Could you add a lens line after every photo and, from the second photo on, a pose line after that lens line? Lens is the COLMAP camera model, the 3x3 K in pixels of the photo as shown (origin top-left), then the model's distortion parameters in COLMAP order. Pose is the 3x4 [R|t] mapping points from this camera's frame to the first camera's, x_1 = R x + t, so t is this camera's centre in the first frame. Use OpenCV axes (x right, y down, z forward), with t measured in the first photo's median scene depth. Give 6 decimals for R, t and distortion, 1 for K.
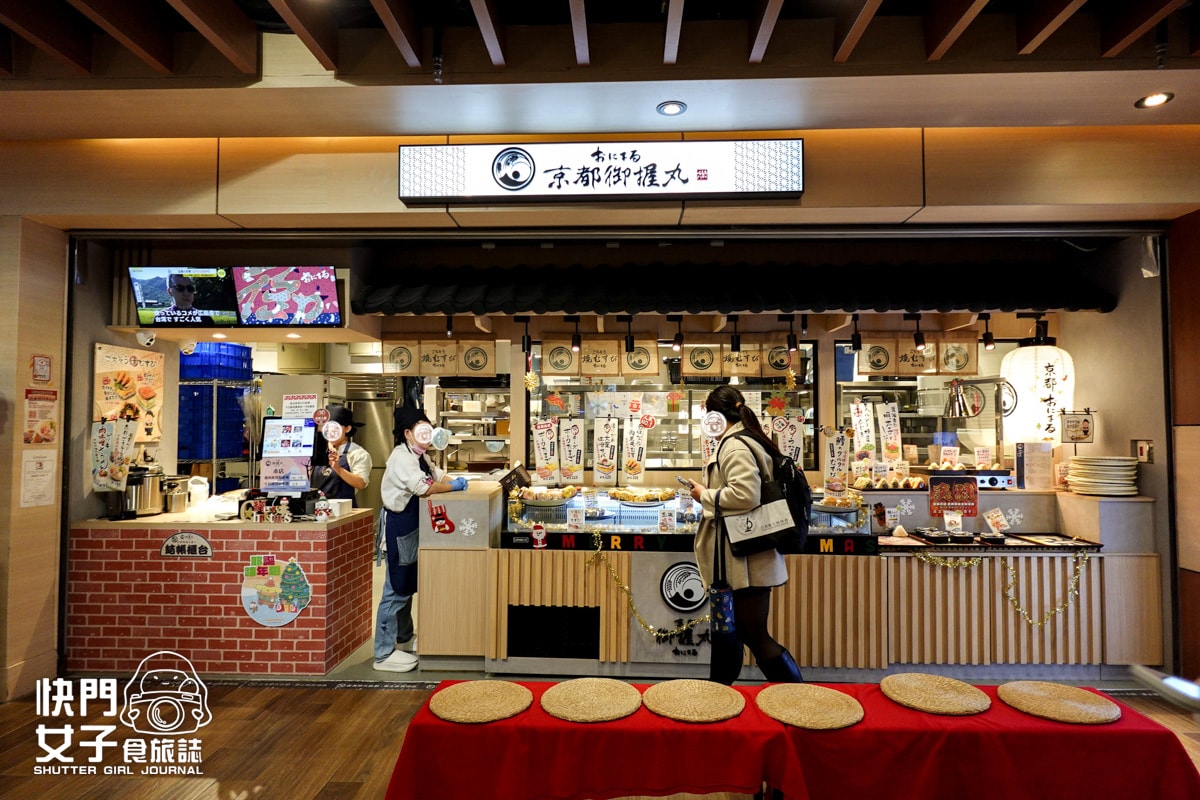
lens RADIAL K [[680.2, 0, 603.2], [0, 680.2, 405.9], [0, 0, 1]] dist [-0.004648, -0.000566]
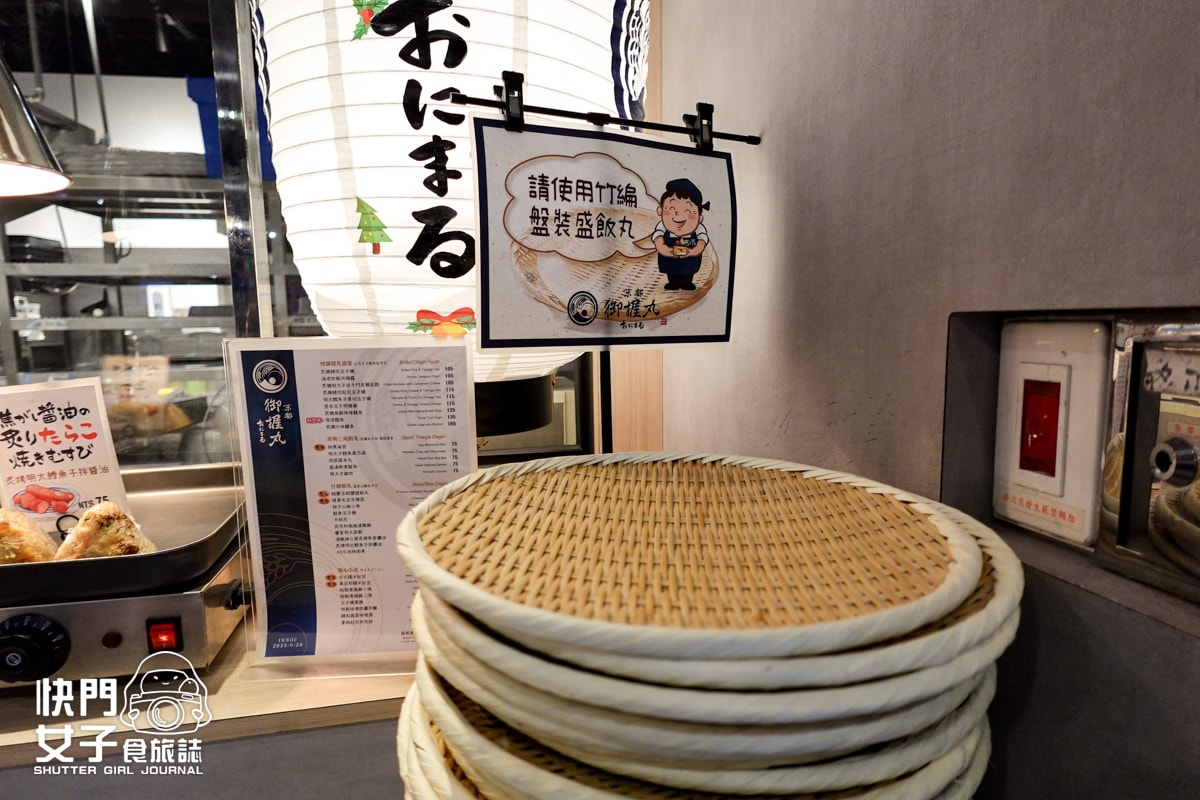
lens RADIAL K [[677.8, 0, 599.9], [0, 677.8, 401.5], [0, 0, 1]] dist [-0.001430, 0.000058]
pose [[0.971444, -0.043744, 0.233203, 0.626820], [0.005887, 0.986999, 0.160616, 0.040949], [-0.237197, -0.154657, 0.959072, 0.816572]]
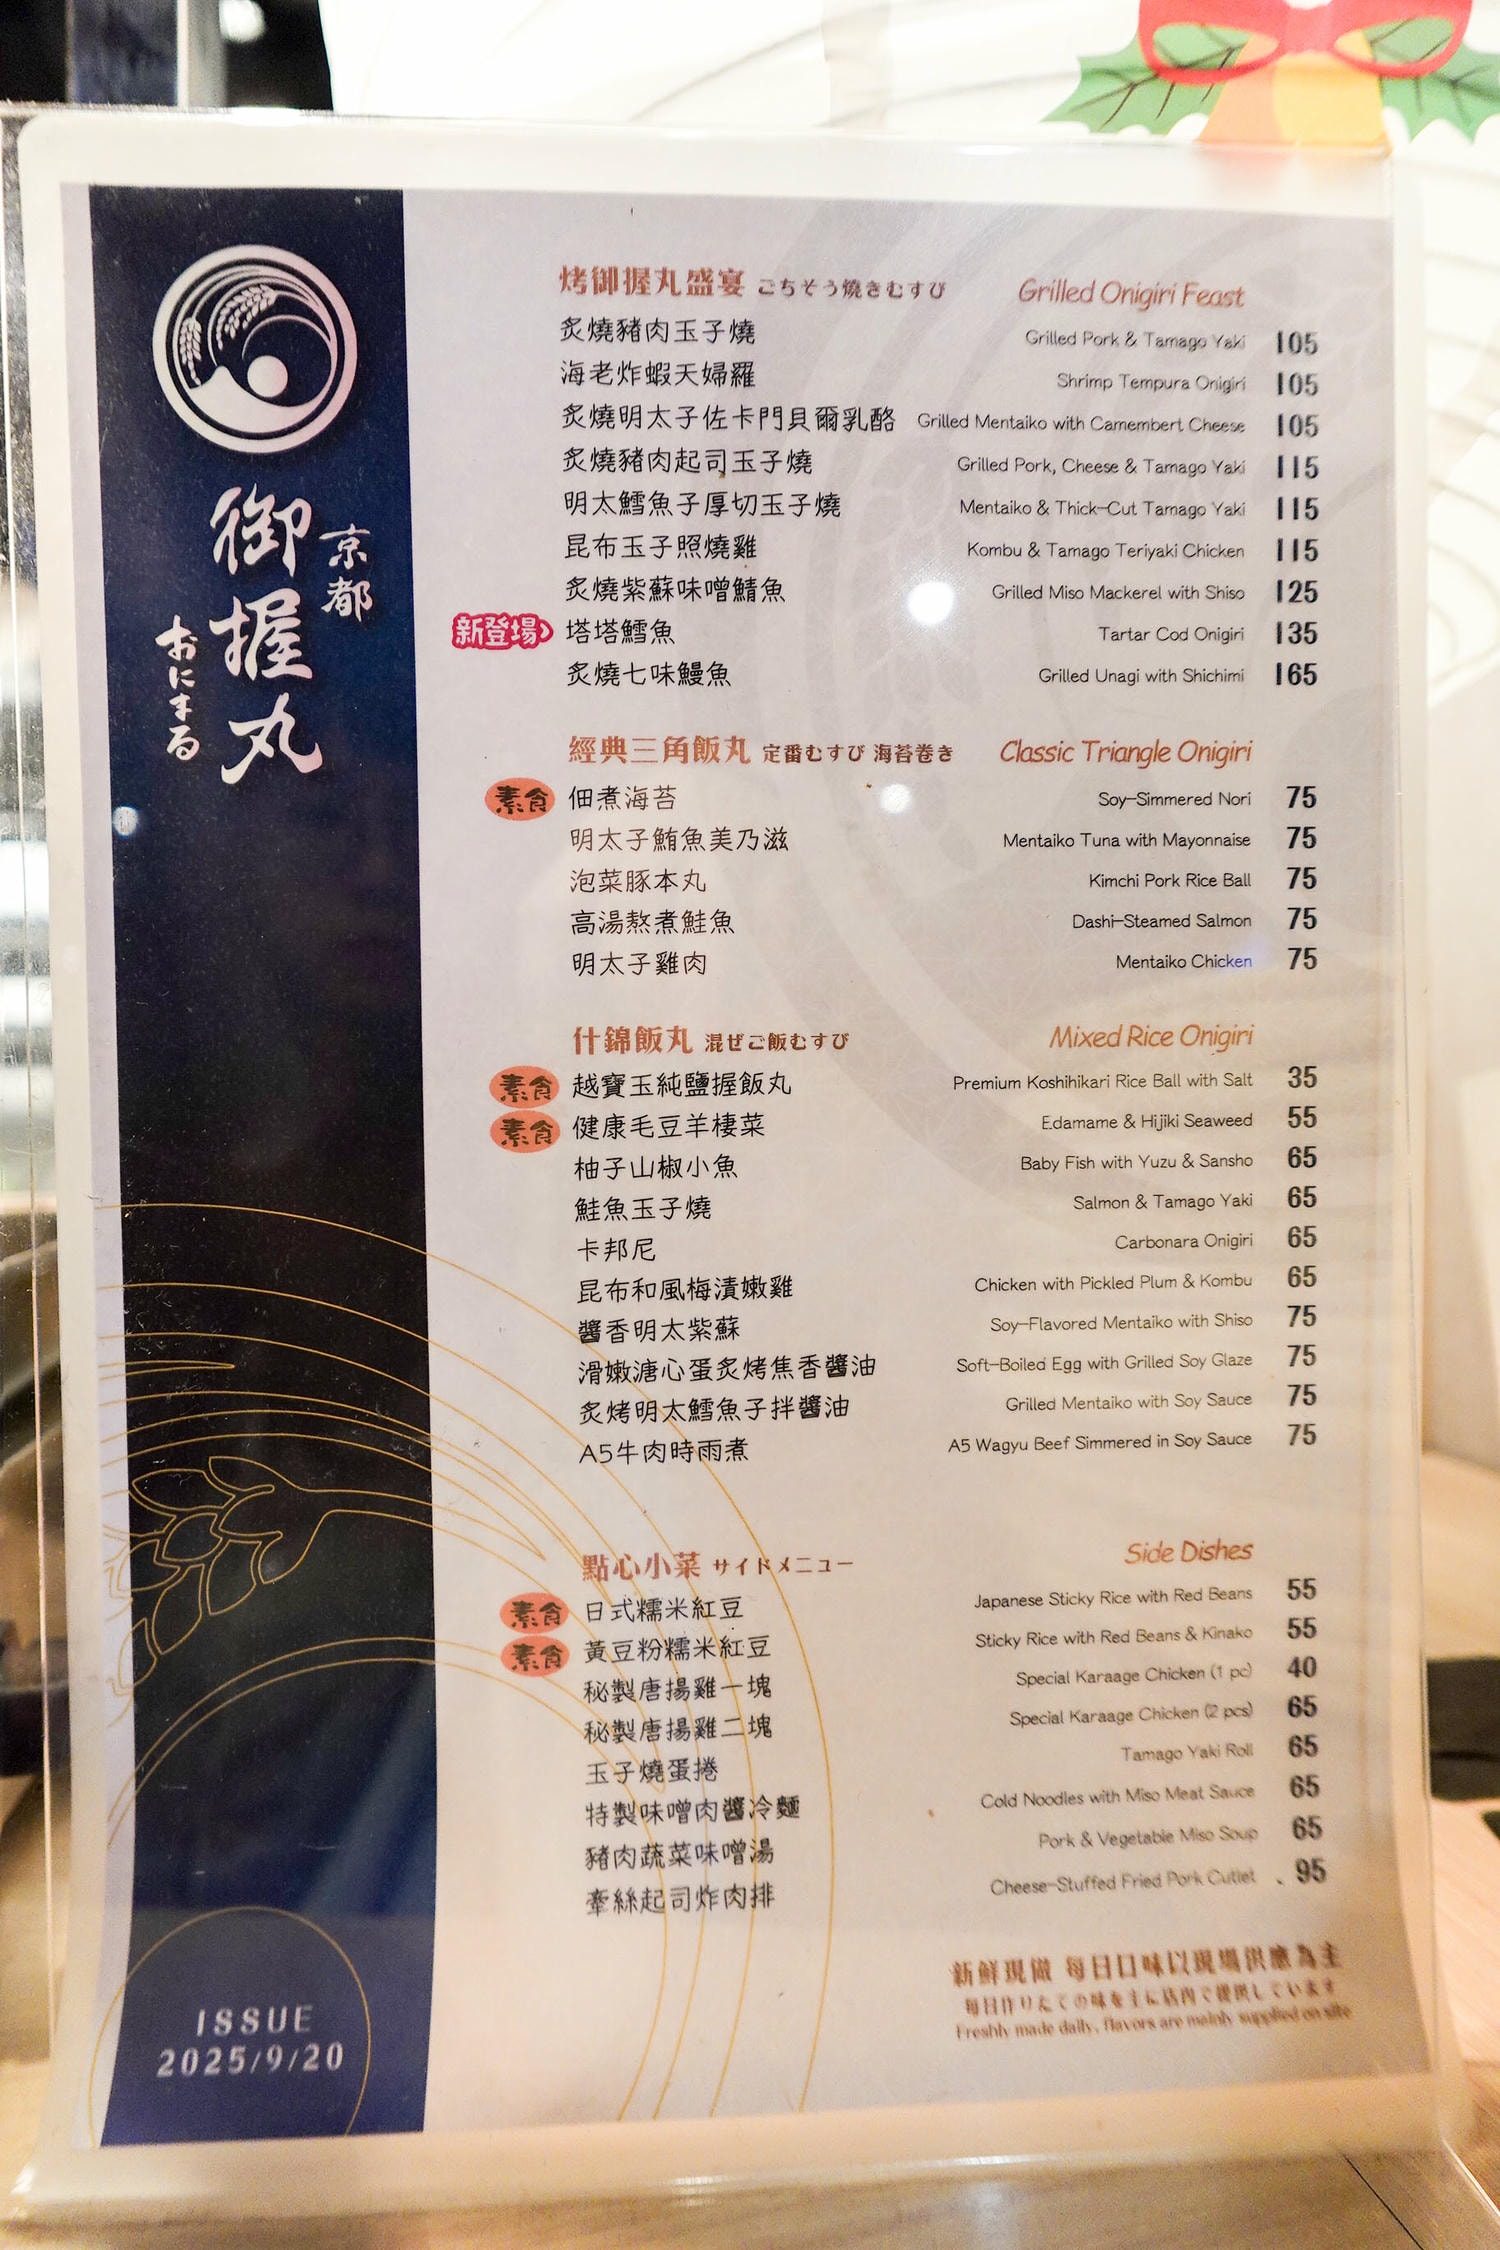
lens RADIAL K [[1270.9, 0, 750.0], [0, 1270.9, 1125.0], [0, 0, 1]] dist [-0.001430, 0.000058]
pose [[0.972607, -0.009354, 0.232267, 0.599810], [0.002386, 0.999539, 0.030265, 0.083080], [-0.232443, -0.028882, 0.972181, 0.919930]]
